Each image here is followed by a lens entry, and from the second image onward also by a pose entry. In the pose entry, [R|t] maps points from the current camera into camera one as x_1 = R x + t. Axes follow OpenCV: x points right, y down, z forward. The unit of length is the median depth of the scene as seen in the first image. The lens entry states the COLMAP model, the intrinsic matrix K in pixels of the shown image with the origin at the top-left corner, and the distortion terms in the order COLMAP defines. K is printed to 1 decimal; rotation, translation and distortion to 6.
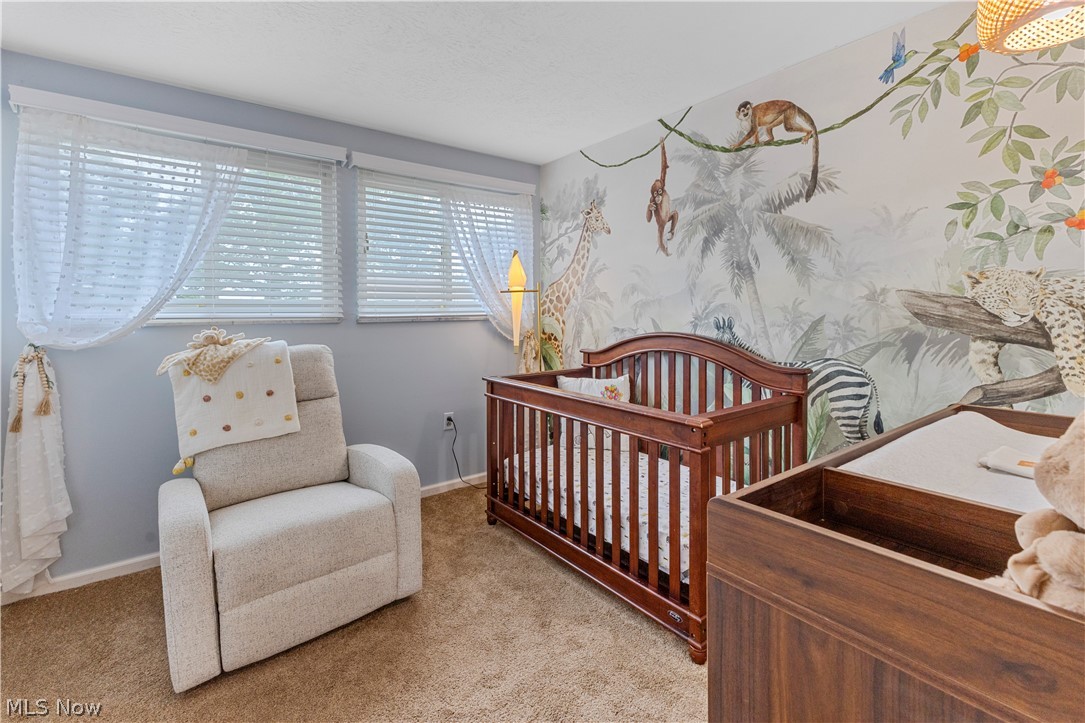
lens RADIAL K [[477.3, 0, 544.6], [0, 477.3, 315.0], [0, 0, 1]] dist [0.009921, -0.004498]
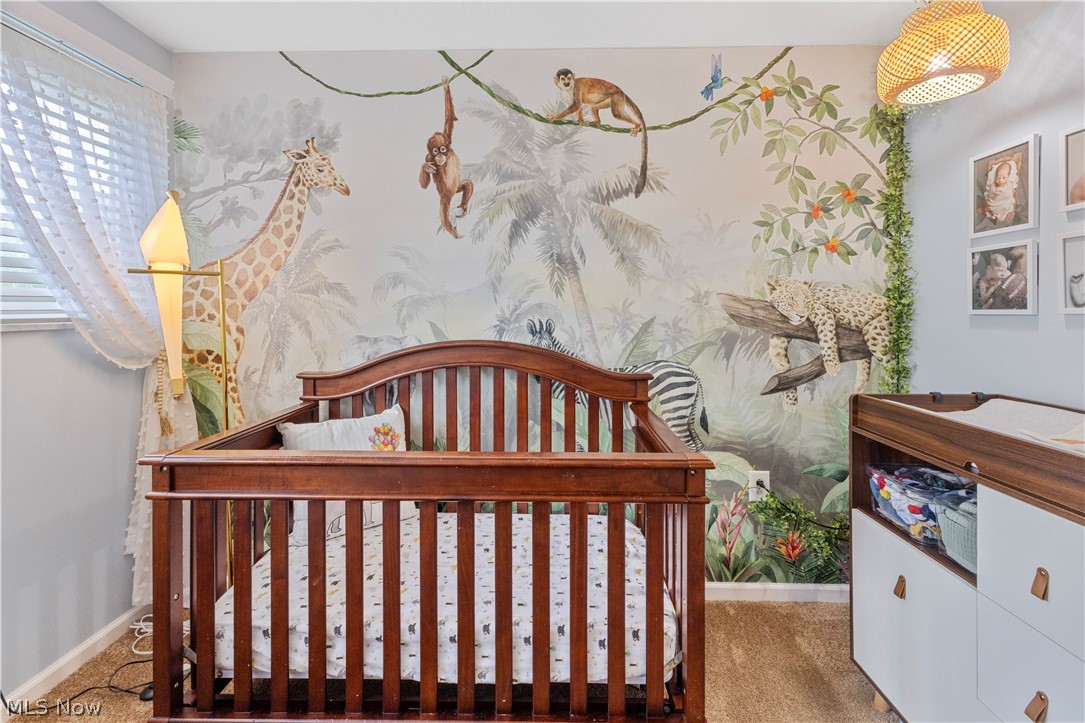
lens RADIAL K [[484.6, 0, 544.8], [0, 484.6, 314.3], [0, 0, 1]] dist [0.006960, -0.000566]
pose [[0.626038, -0.001914, 0.779790, -0.322031], [0.004186, 0.999991, -0.000906, -0.004397], [-0.779781, 0.003831, 0.626041, 0.544806]]
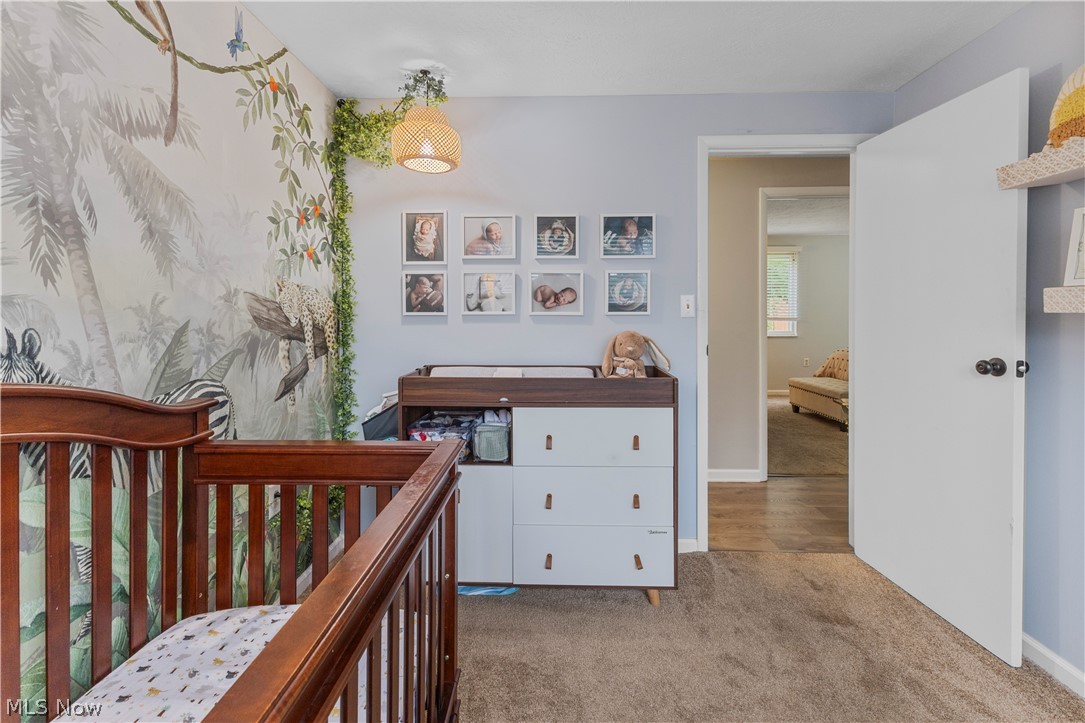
lens RADIAL K [[484.6, 0, 544.8], [0, 484.6, 314.3], [0, 0, 1]] dist [0.006960, -0.000566]
pose [[-0.785704, 0.000336, 0.618603, -0.263855], [0.005024, 0.999970, 0.005838, -0.009797], [-0.618583, 0.007695, -0.785682, 1.215079]]
